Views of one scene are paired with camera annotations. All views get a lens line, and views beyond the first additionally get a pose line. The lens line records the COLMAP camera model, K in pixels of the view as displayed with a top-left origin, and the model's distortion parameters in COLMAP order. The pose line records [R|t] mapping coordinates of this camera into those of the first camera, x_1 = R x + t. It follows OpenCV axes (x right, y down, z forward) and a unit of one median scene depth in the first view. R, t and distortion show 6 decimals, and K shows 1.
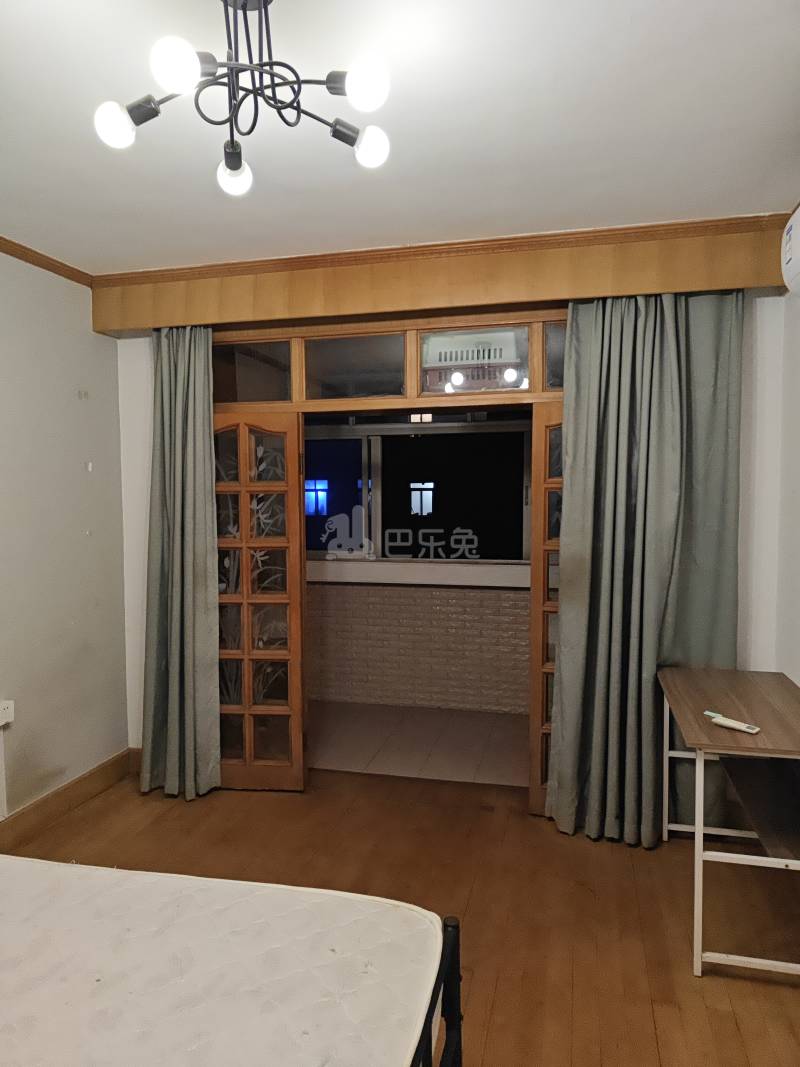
lens RADIAL K [[737.4, 0, 392.5], [0, 737.4, 526.8], [0, 0, 1]] dist [0.010967, 0.000909]
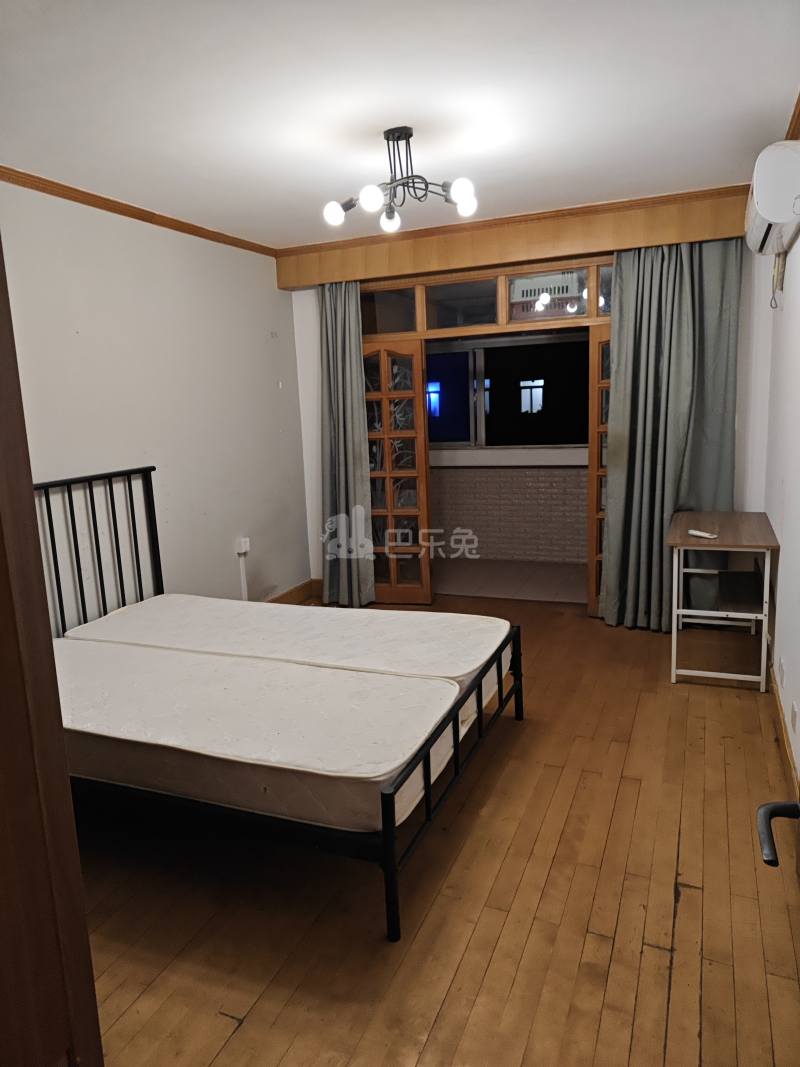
lens RADIAL K [[737.4, 0, 392.5], [0, 737.4, 526.8], [0, 0, 1]] dist [0.010967, 0.000909]
pose [[0.987980, -0.011216, -0.154175, 0.030606], [0.031531, 0.991018, 0.129961, 0.013907], [0.151332, -0.133260, 0.979459, -0.435696]]
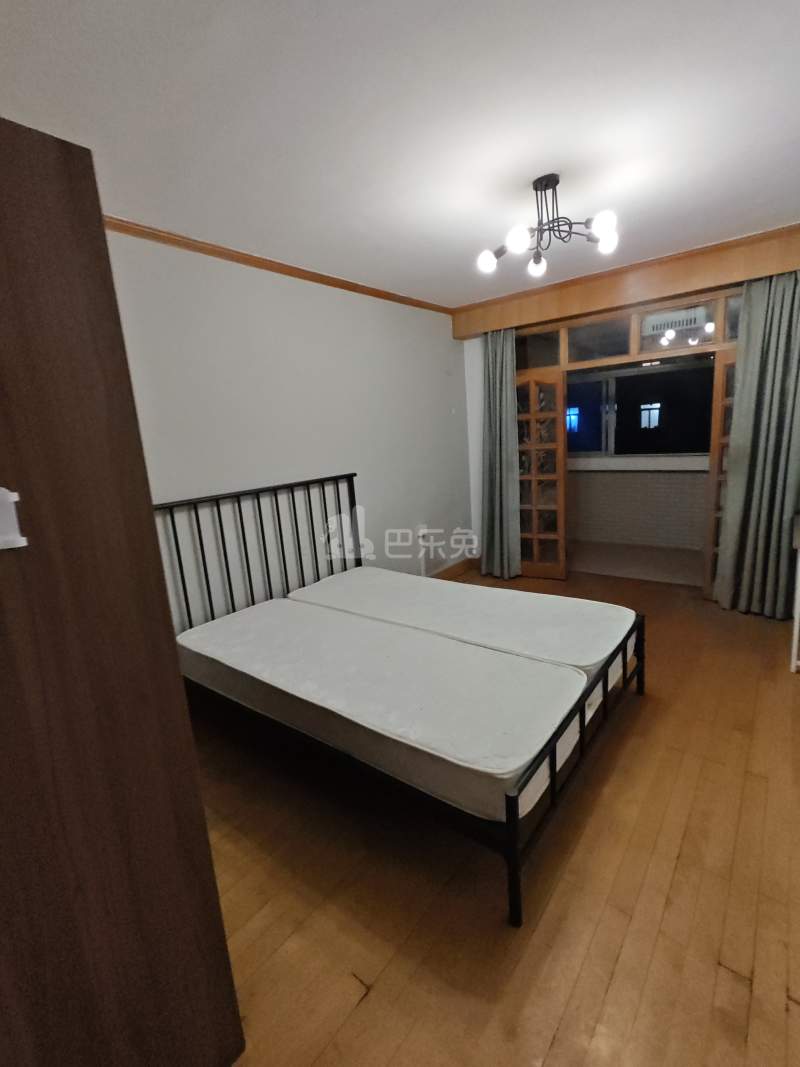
lens RADIAL K [[487.0, 0, 413.7], [0, 487.0, 524.0], [0, 0, 1]] dist [0.002449, 0.000223]
pose [[0.916673, 0.021408, -0.399065, 0.016943], [0.043903, 0.987126, 0.153802, 0.011386], [0.397220, -0.158507, 0.903931, -0.261754]]
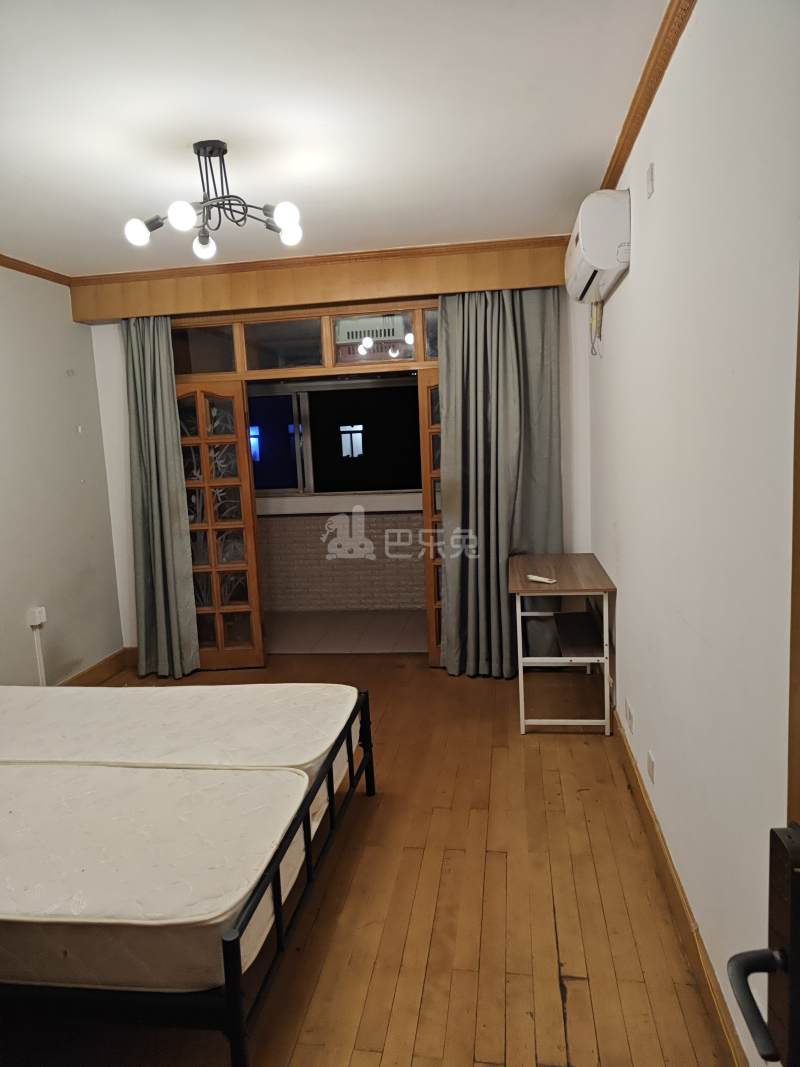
lens RADIAL K [[738.2, 0, 400.0], [0, 738.2, 533.5], [0, 0, 1]] dist [0.008926, -0.003557]
pose [[0.994012, -0.054627, 0.094635, 0.010945], [0.046113, 0.994880, 0.089933, 0.008556], [-0.099063, -0.085031, 0.991441, -0.345510]]
